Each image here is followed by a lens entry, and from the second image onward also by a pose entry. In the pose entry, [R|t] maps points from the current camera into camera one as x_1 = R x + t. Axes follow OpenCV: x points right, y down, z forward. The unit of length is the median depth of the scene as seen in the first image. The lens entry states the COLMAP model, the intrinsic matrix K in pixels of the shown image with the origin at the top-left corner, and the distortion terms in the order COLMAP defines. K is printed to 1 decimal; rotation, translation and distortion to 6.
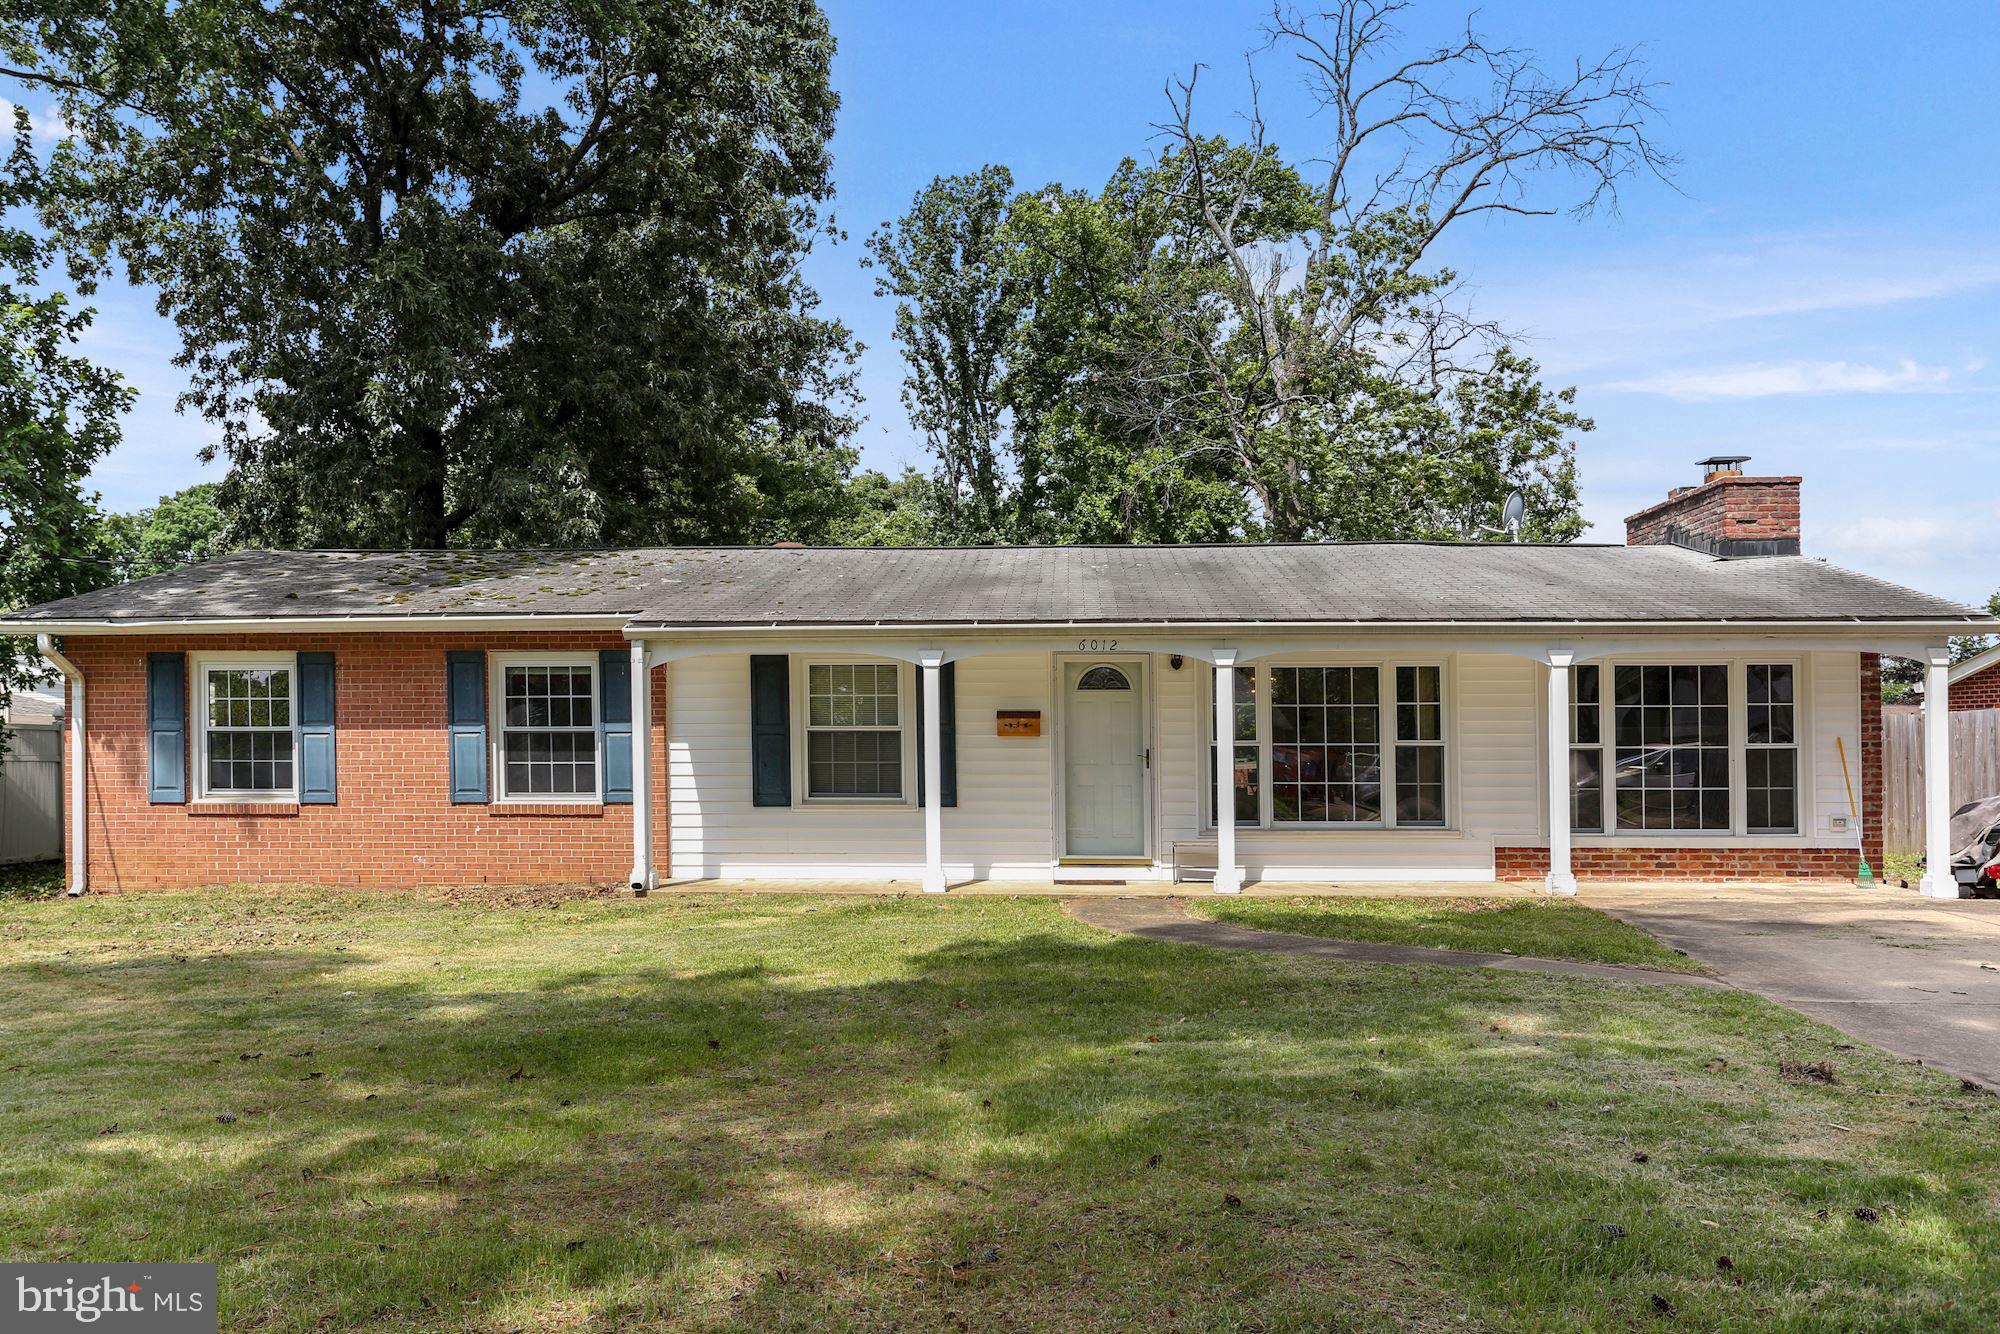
lens RADIAL K [[1623.2, 0, 996.8], [0, 1623.2, 689.1], [0, 0, 1]] dist [0.070480, -0.001735]
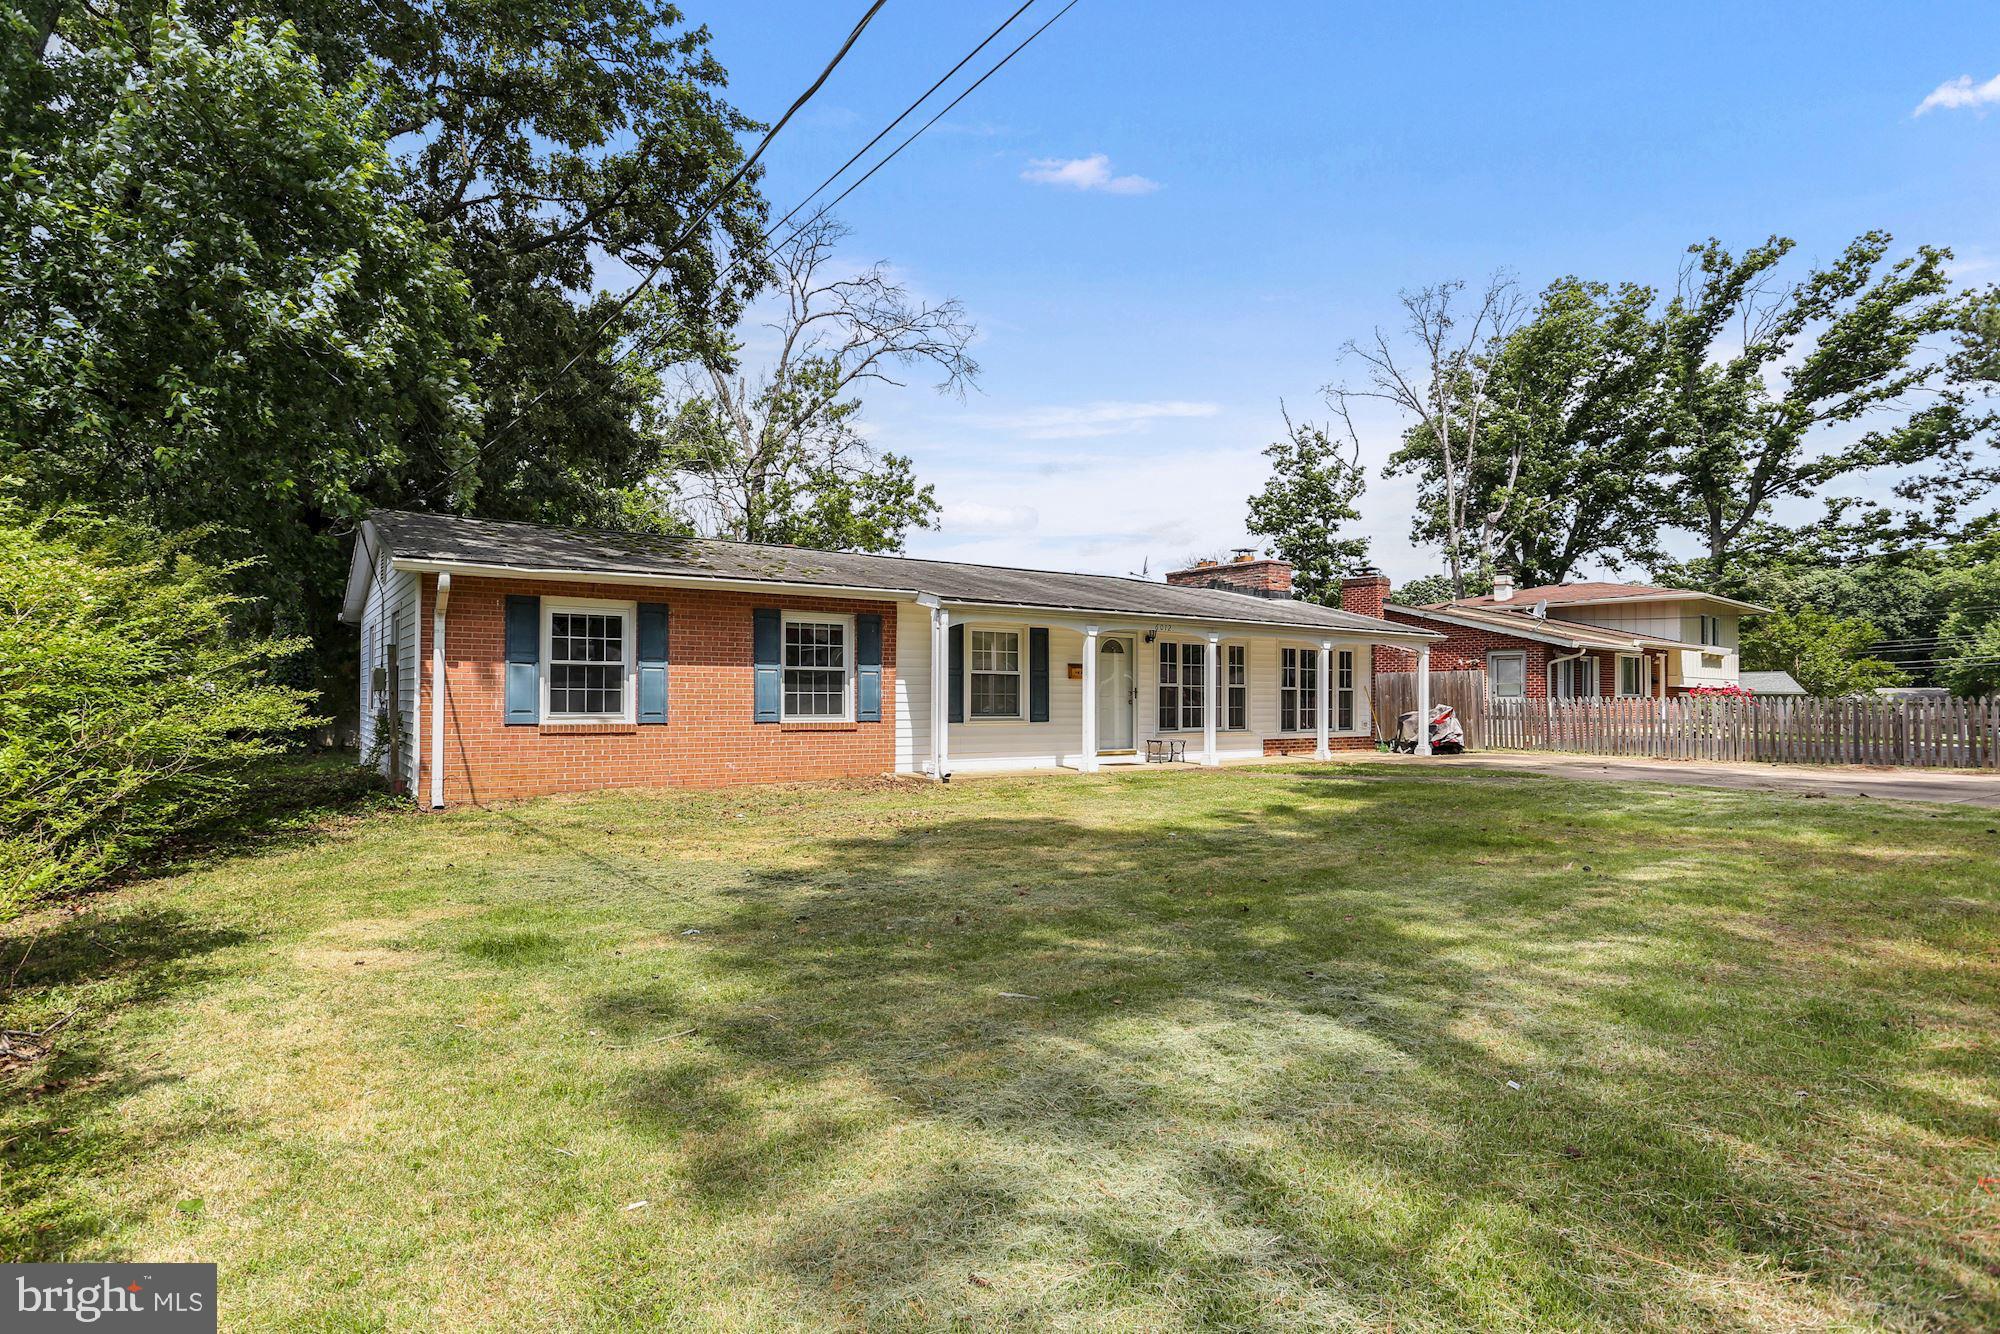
lens RADIAL K [[1008.3, 0, 939.4], [0, 1008.3, 621.9], [0, 0, 1]] dist [-0.002679, 0.007993]
pose [[0.779692, 0.049602, 0.624195, -0.735711], [-0.037678, 0.998768, -0.032304, 0.008833], [-0.625028, 0.001669, 0.780600, 0.265331]]
